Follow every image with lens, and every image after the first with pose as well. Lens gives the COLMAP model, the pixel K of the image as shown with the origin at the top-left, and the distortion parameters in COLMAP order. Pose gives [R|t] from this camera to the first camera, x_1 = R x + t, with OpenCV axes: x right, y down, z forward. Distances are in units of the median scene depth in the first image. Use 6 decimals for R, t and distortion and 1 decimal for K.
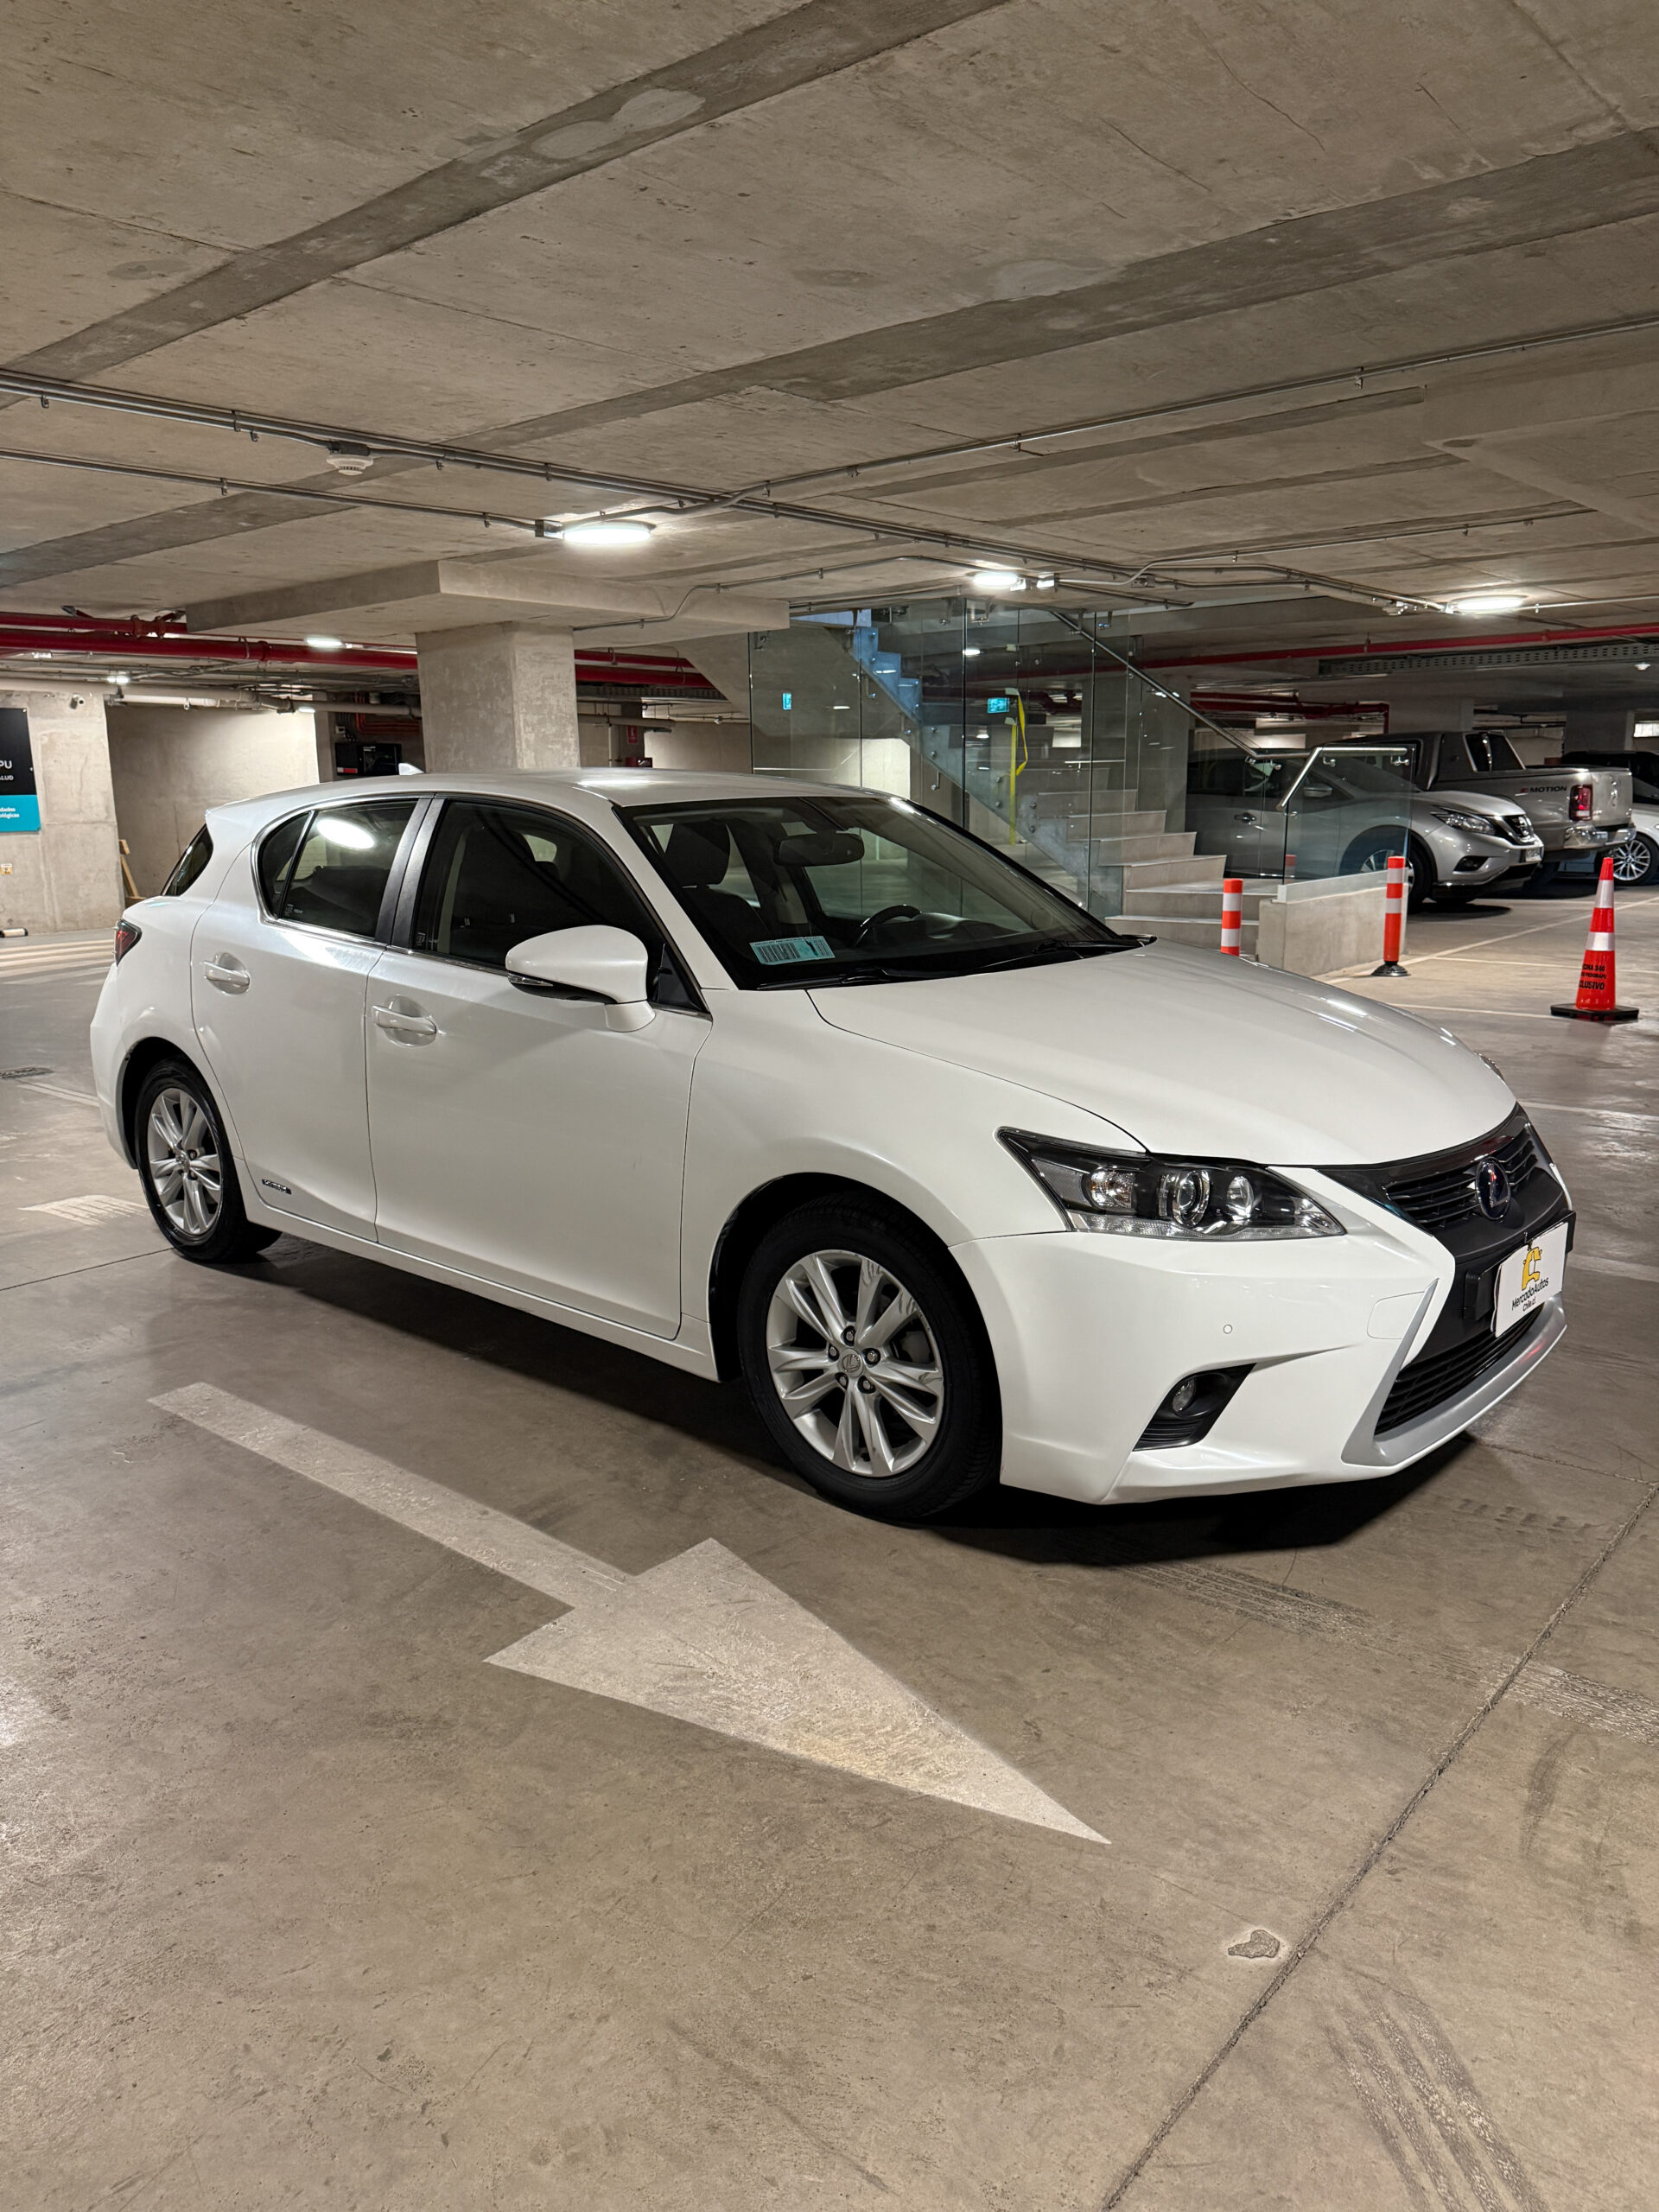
lens RADIAL K [[1565.8, 0, 828.7], [0, 1565.8, 1104.7], [0, 0, 1]] dist [0.027971, -0.036030]
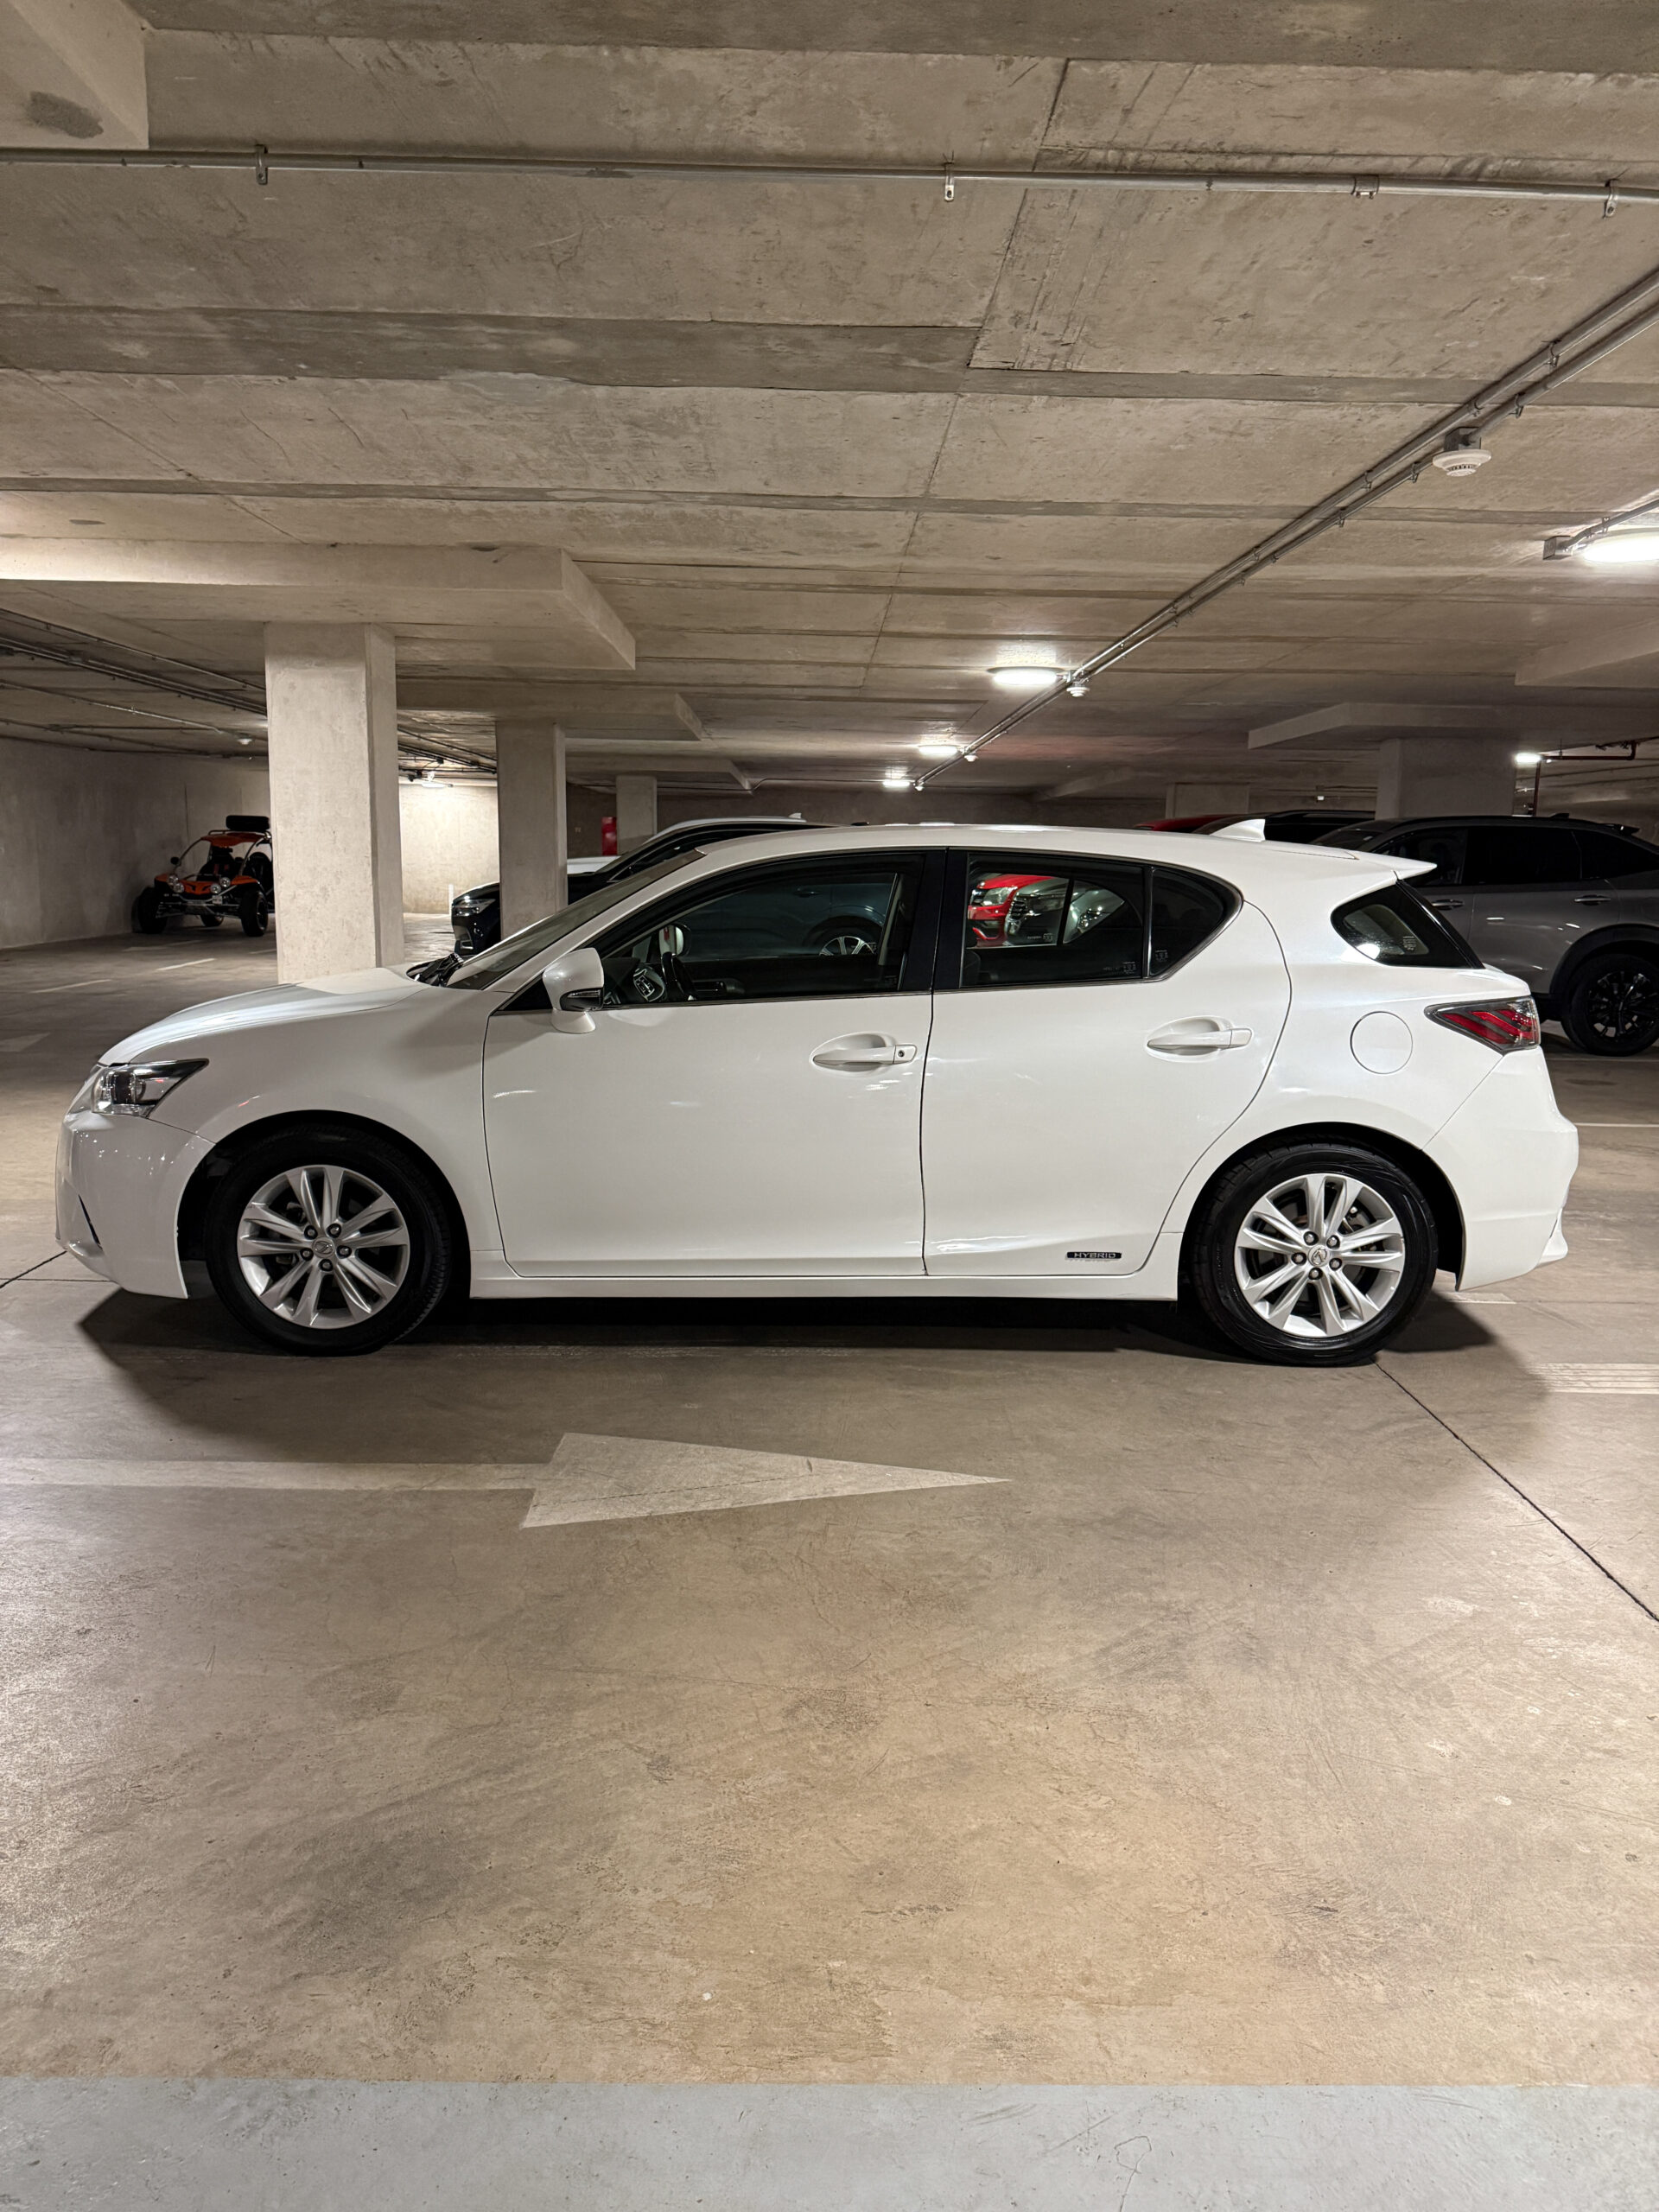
lens RADIAL K [[1565.8, 0, 823.3], [0, 1565.8, 1106.4], [0, 0, 1]] dist [0.027971, -0.036030]
pose [[-0.750055, 0.109455, -0.652256, 0.792982], [-0.134885, 0.940166, 0.312879, -0.445299], [0.647475, 0.322656, -0.690412, 2.181097]]
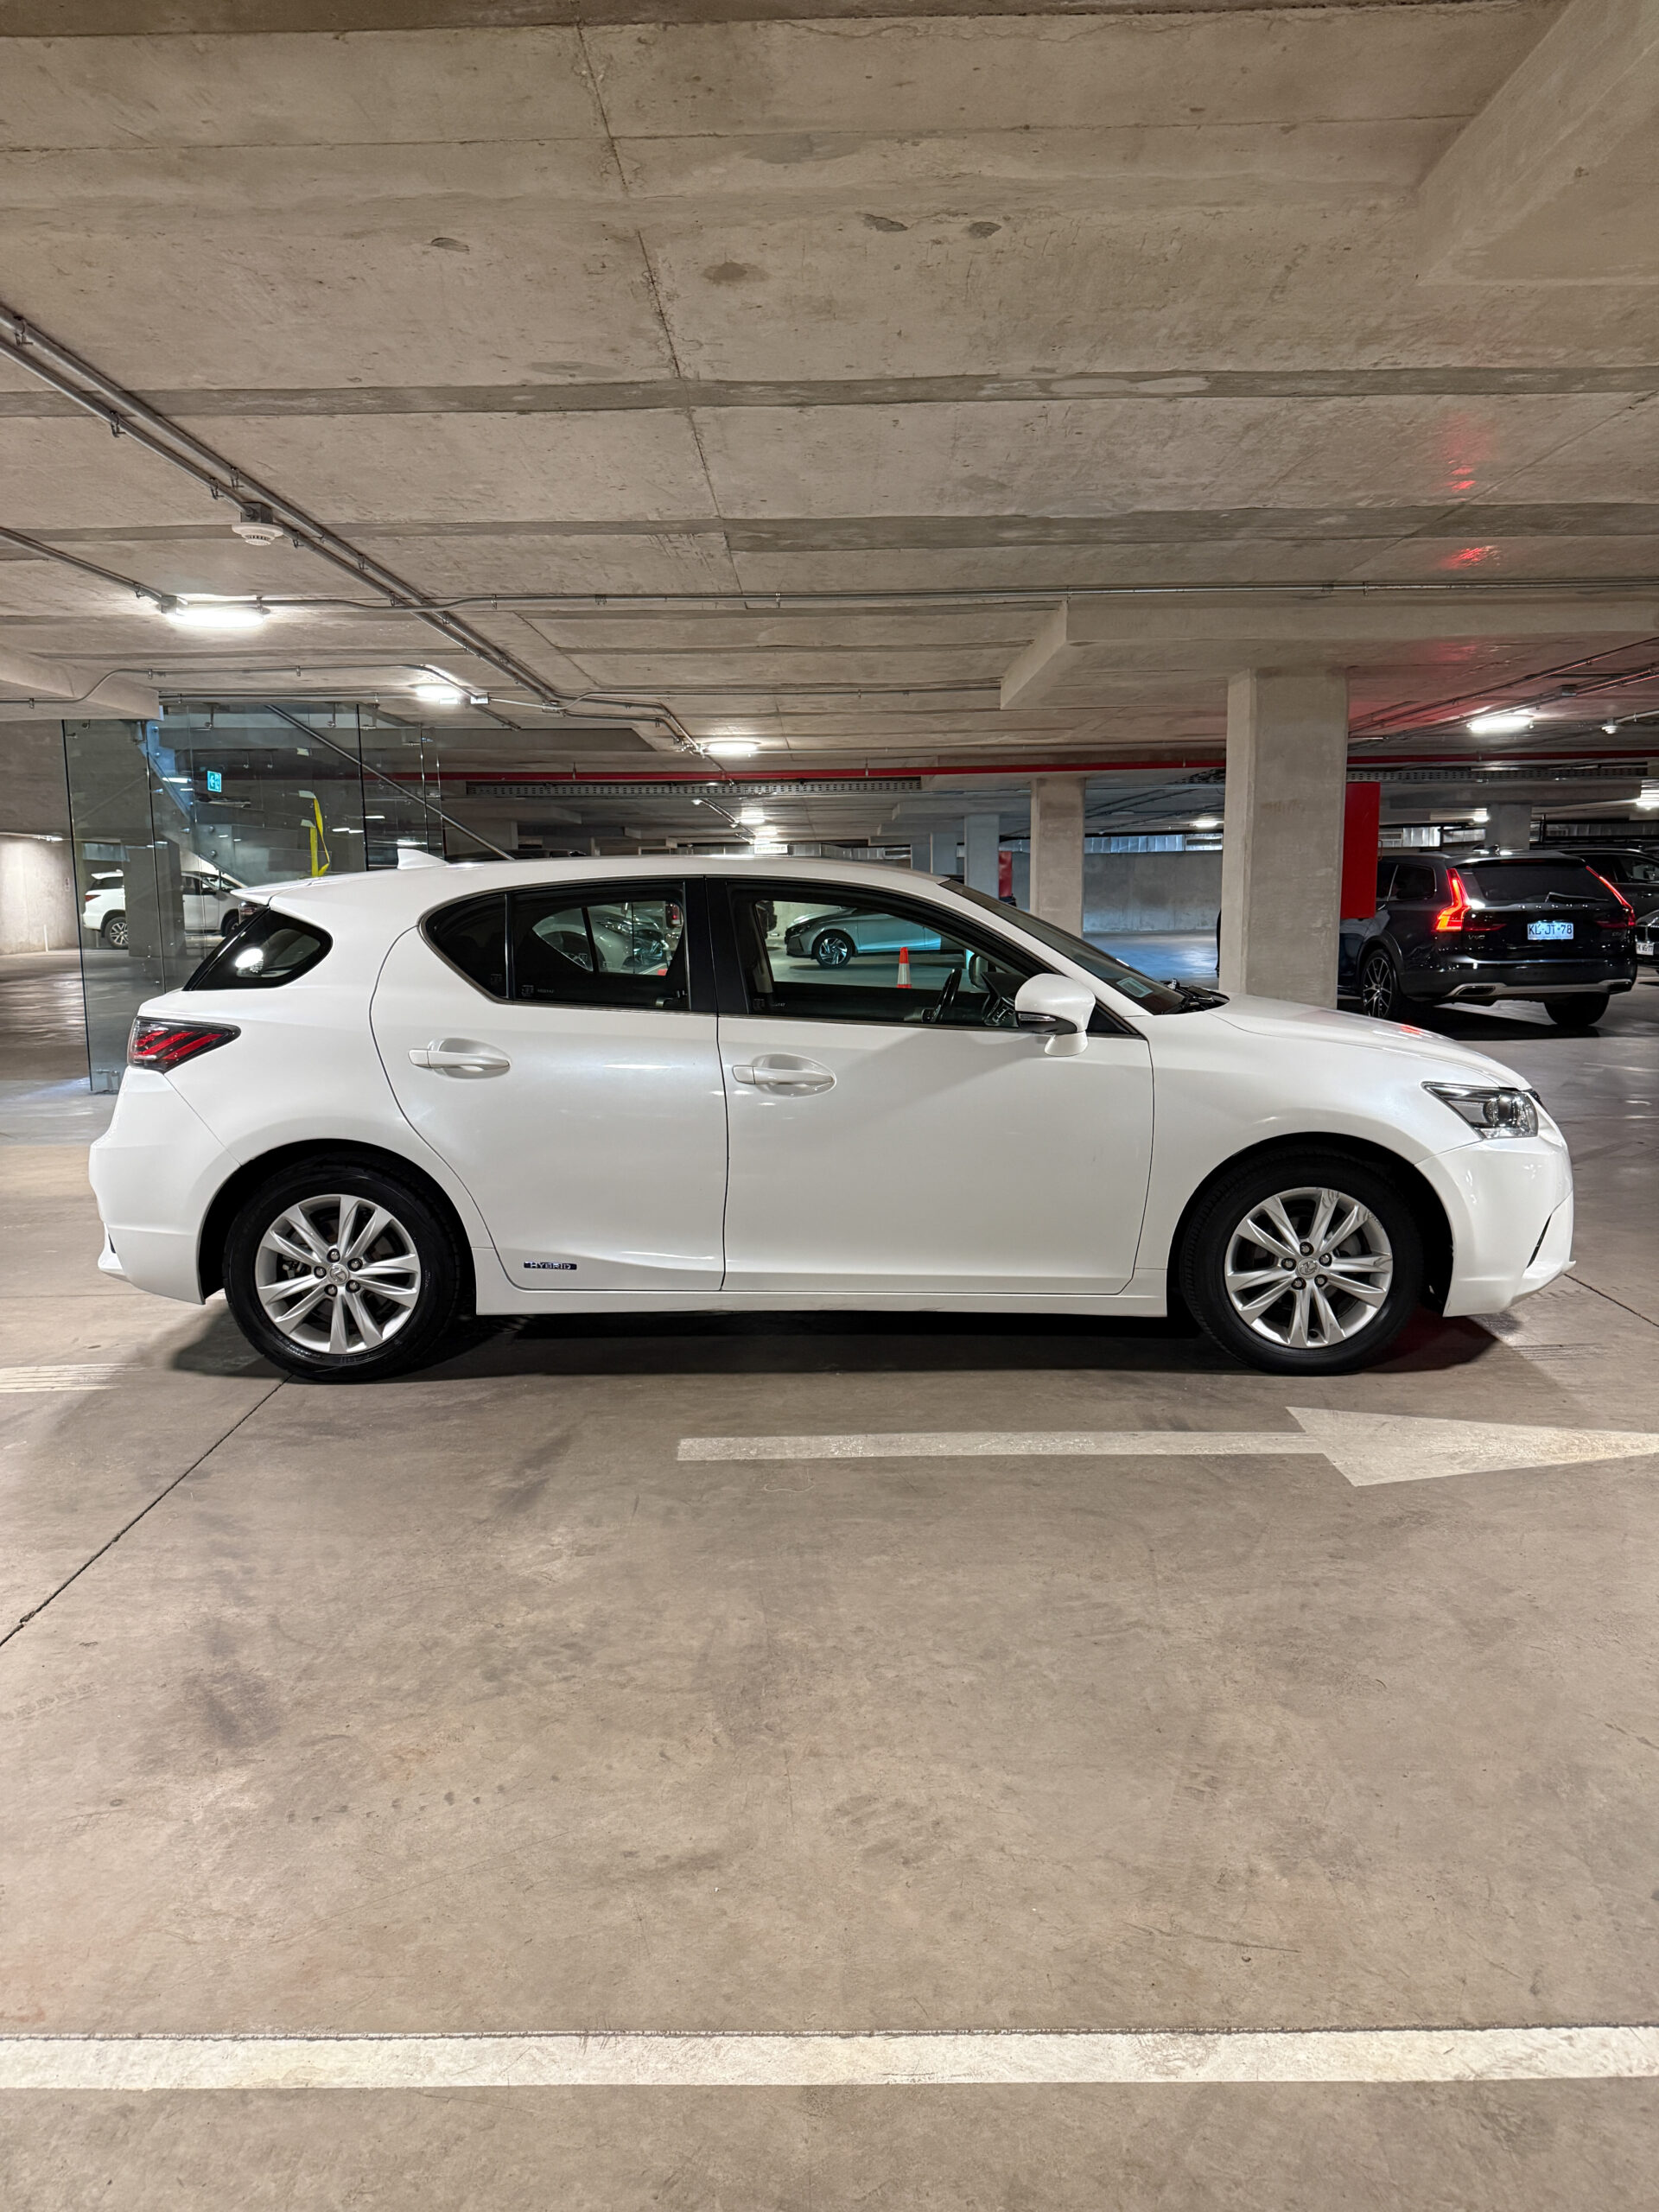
lens RADIAL K [[1565.8, 0, 828.4], [0, 1565.8, 1102.6], [0, 0, 1]] dist [0.027971, -0.036030]
pose [[0.756773, -0.082866, 0.648403, -1.015766], [0.129917, 0.991211, -0.024953, -0.002916], [-0.640637, 0.103122, 0.760888, 0.151797]]
